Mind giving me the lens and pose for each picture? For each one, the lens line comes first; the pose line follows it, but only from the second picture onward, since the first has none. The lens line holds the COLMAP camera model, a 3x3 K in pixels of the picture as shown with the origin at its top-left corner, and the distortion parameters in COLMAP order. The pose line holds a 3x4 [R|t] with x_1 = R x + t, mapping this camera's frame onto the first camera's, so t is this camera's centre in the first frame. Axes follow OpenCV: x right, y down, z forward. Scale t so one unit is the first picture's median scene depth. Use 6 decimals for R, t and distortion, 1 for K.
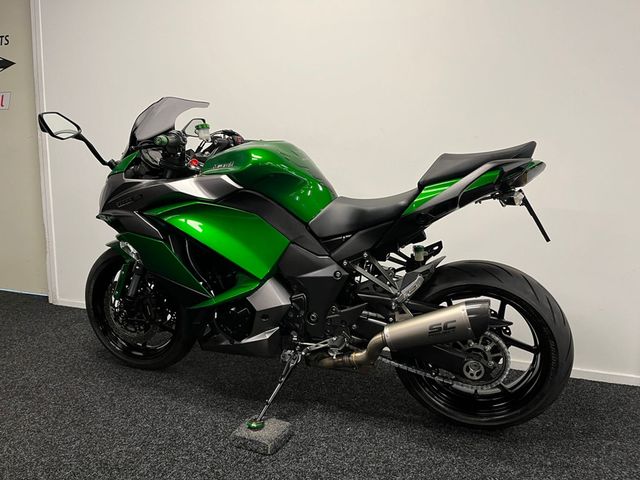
lens RADIAL K [[479.8, 0, 320.4], [0, 479.8, 243.9], [0, 0, 1]] dist [0.068240, -0.093772]
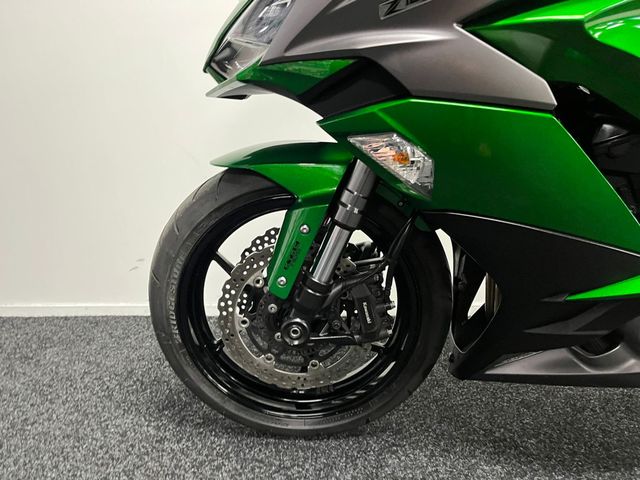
lens RADIAL K [[479.8, 0, 320.4], [0, 479.8, 243.9], [0, 0, 1]] dist [0.068240, -0.093772]
pose [[0.953804, -0.106096, 0.281072, -0.597838], [0.076417, 0.990473, 0.114557, 0.033258], [-0.290548, -0.087786, 0.952825, 0.738095]]
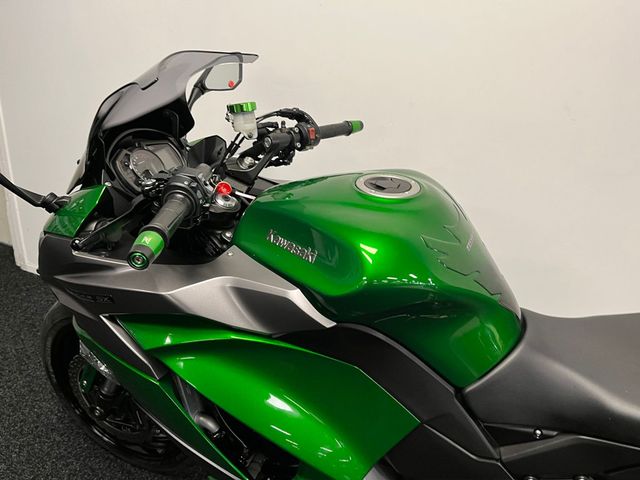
lens RADIAL K [[491.4, 0, 322.4], [0, 491.4, 240.8], [0, 0, 1]] dist [0.029491, -0.009678]
pose [[0.995661, 0.092398, -0.011073, -0.171267], [-0.085970, 0.958823, 0.270680, -0.302354], [0.035627, -0.268553, 0.962606, 0.574266]]
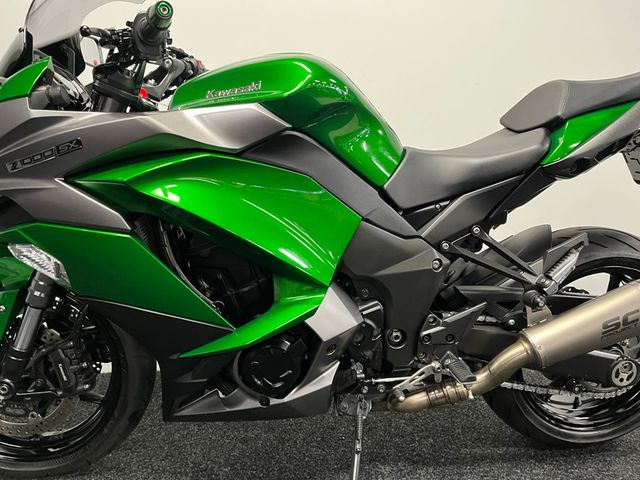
lens RADIAL K [[491.4, 0, 322.4], [0, 491.4, 240.8], [0, 0, 1]] dist [0.029491, -0.009678]
pose [[0.911517, -0.082040, 0.402997, -0.360121], [0.081858, 0.996487, 0.017710, 0.008255], [-0.403034, 0.016846, 0.915030, 0.454906]]
